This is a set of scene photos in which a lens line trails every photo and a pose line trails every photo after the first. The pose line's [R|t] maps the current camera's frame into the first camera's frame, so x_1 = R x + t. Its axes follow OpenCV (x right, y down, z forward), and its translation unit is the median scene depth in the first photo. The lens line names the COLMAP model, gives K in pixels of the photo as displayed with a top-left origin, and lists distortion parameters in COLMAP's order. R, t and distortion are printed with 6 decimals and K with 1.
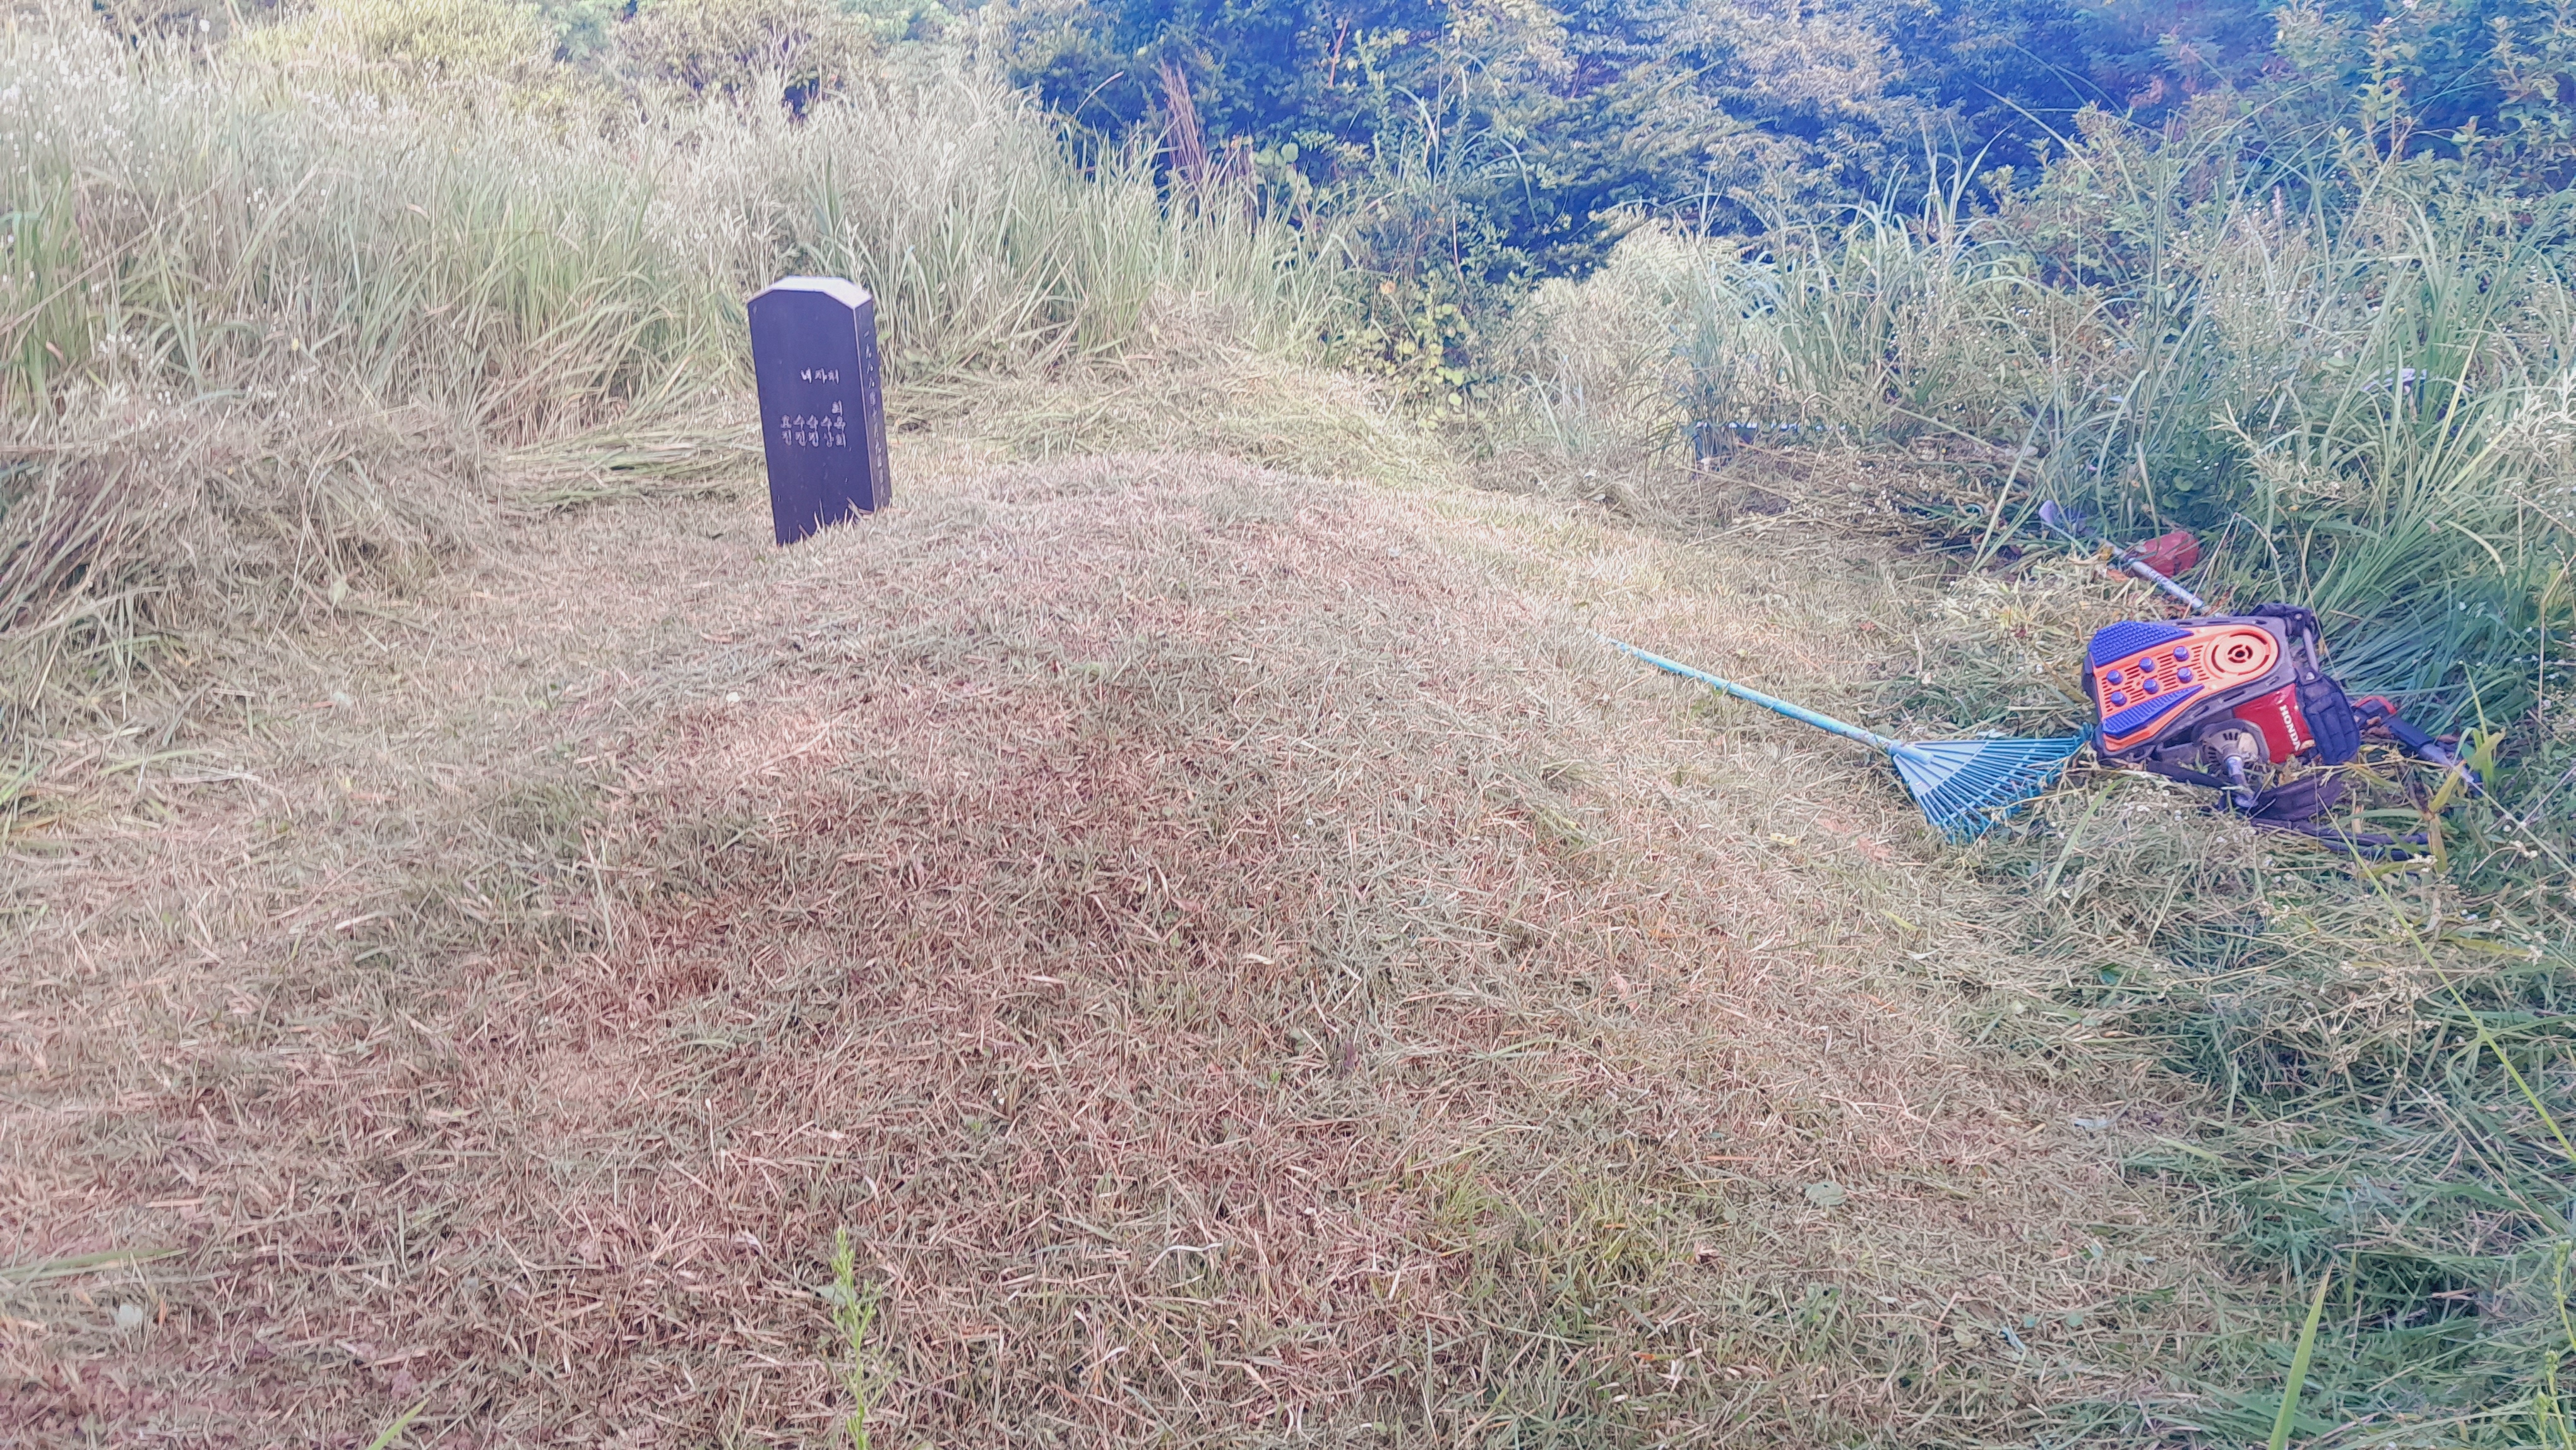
lens RADIAL K [[2061.2, 0, 1288.0], [0, 2061.2, 725.0], [0, 0, 1]] dist [0.000926, 0.000716]
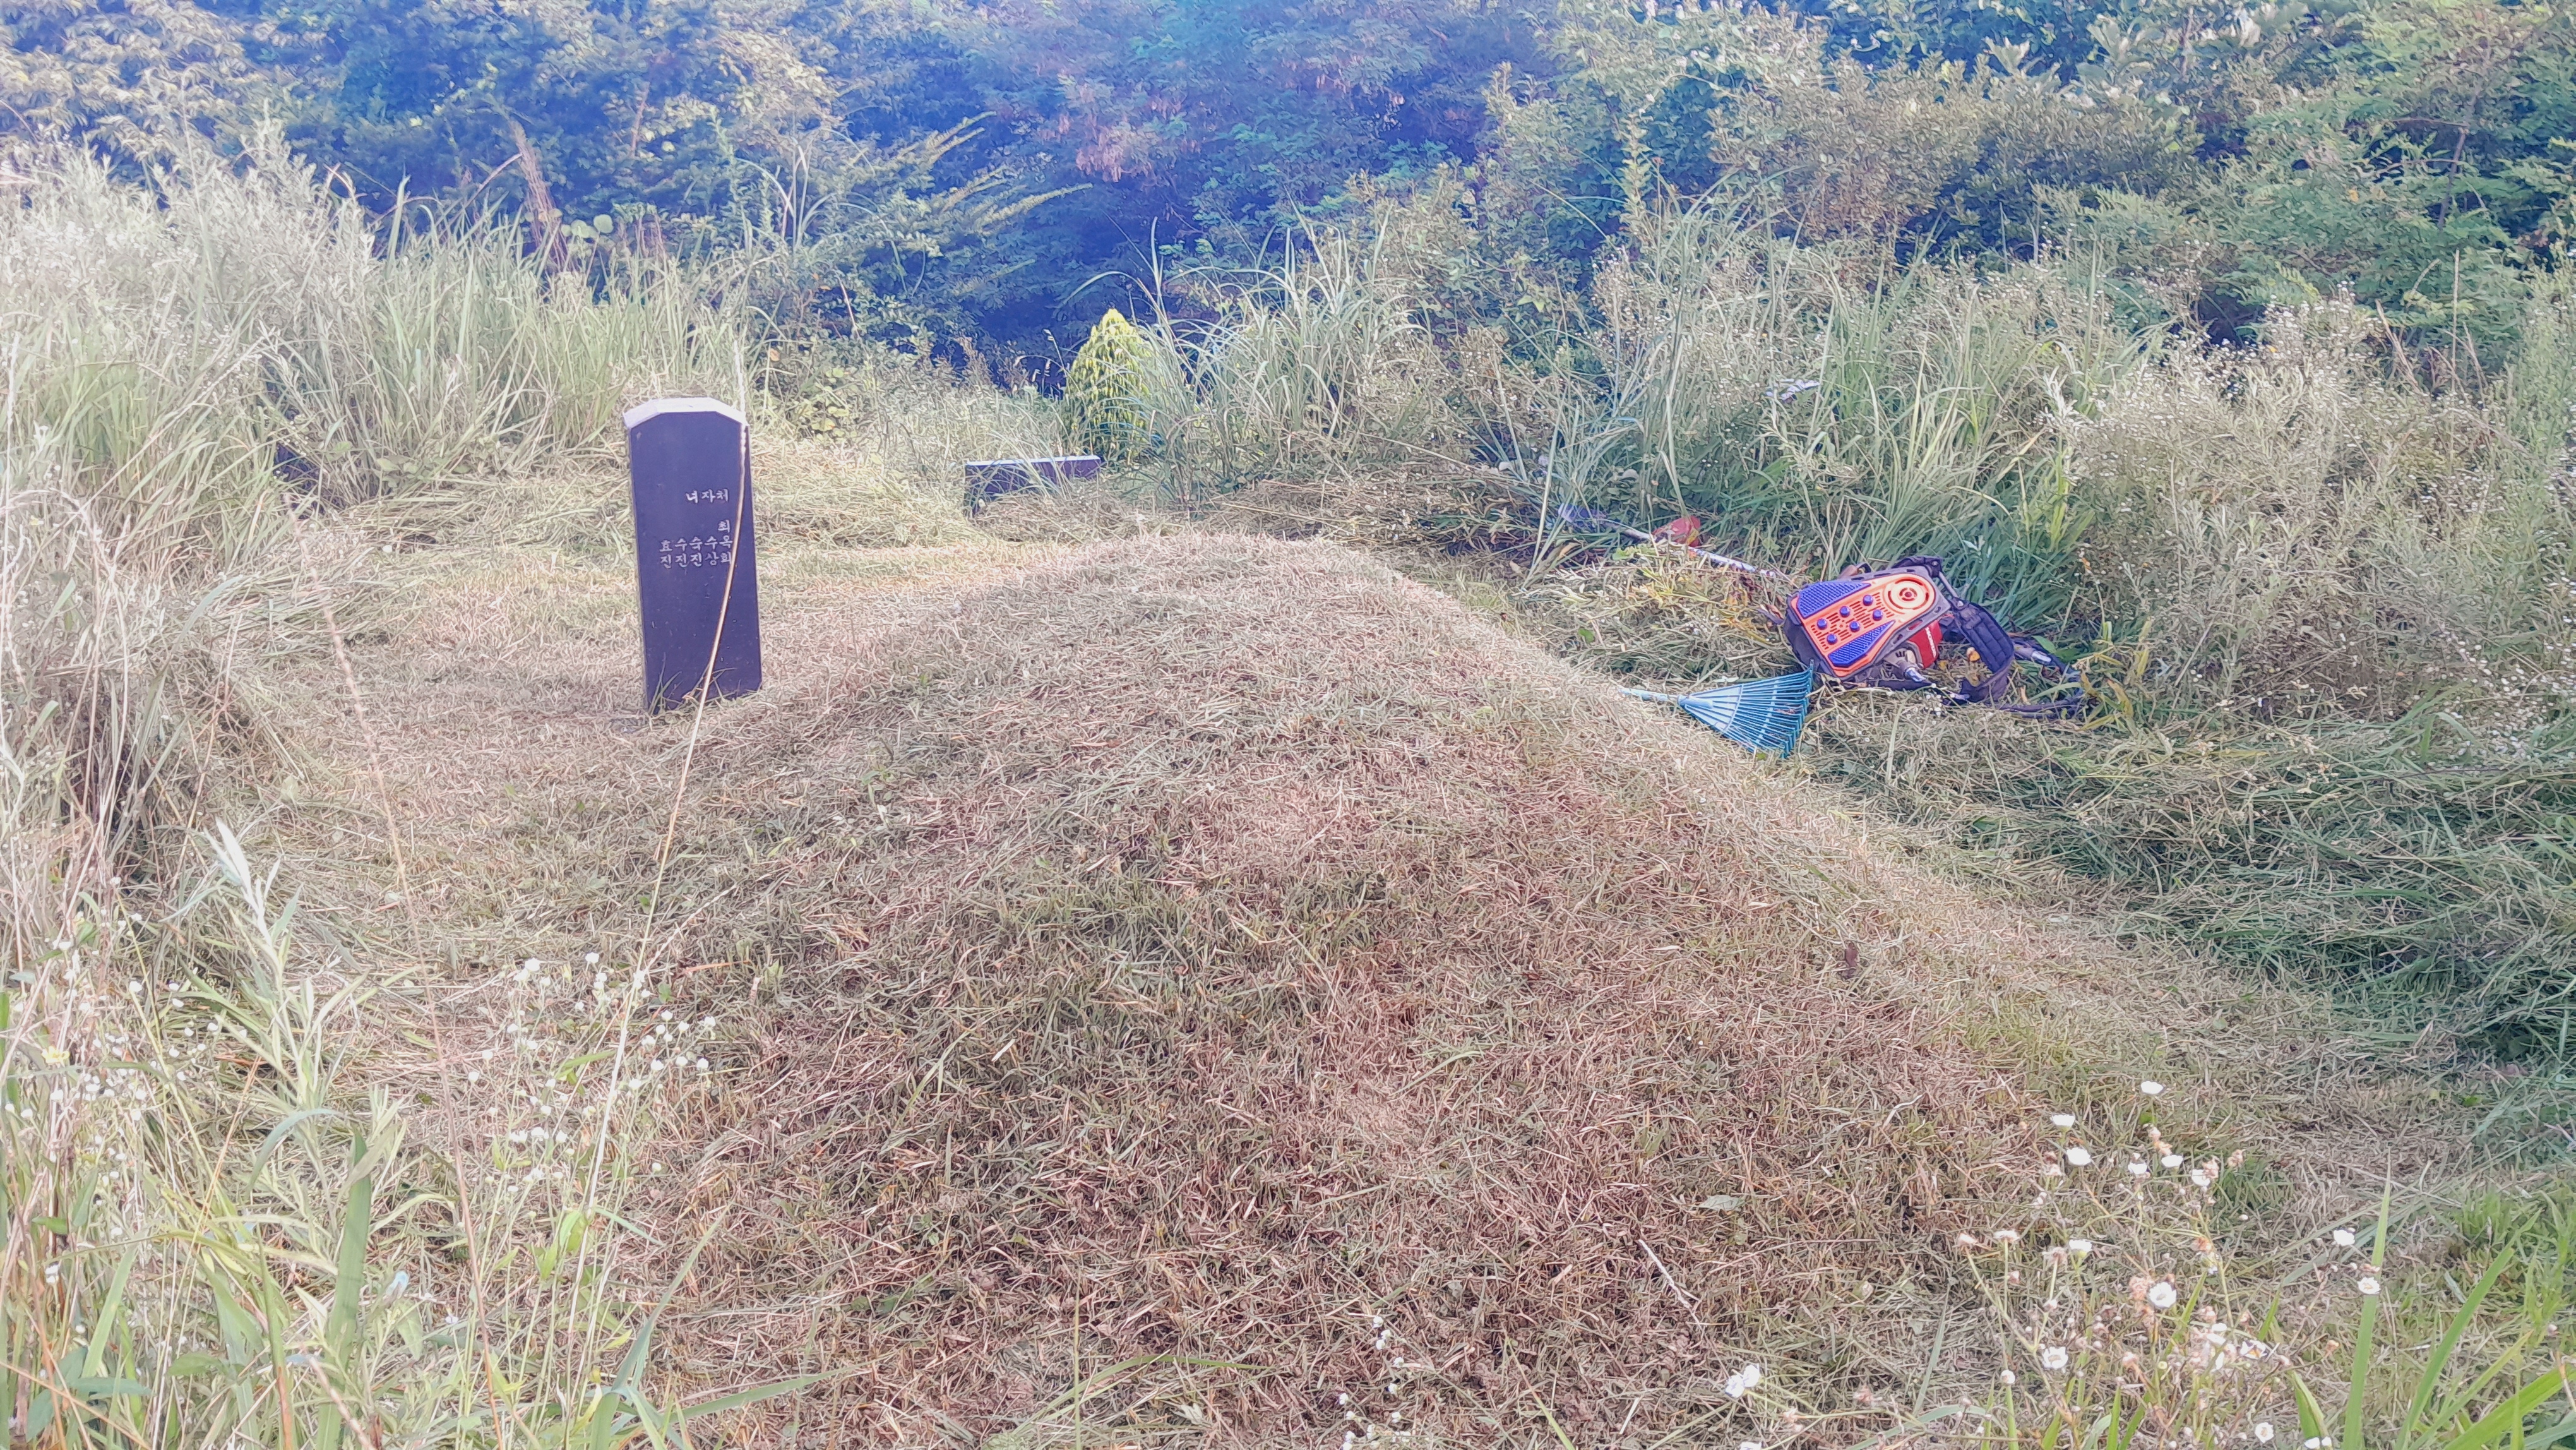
lens RADIAL K [[2061.2, 0, 1288.0], [0, 2061.2, 725.0], [0, 0, 1]] dist [0.000926, 0.000716]
pose [[0.844116, -0.153166, 0.513817, -0.522058], [0.157480, 0.986885, 0.035472, -0.052475], [-0.512511, 0.050973, 0.857166, 0.014005]]
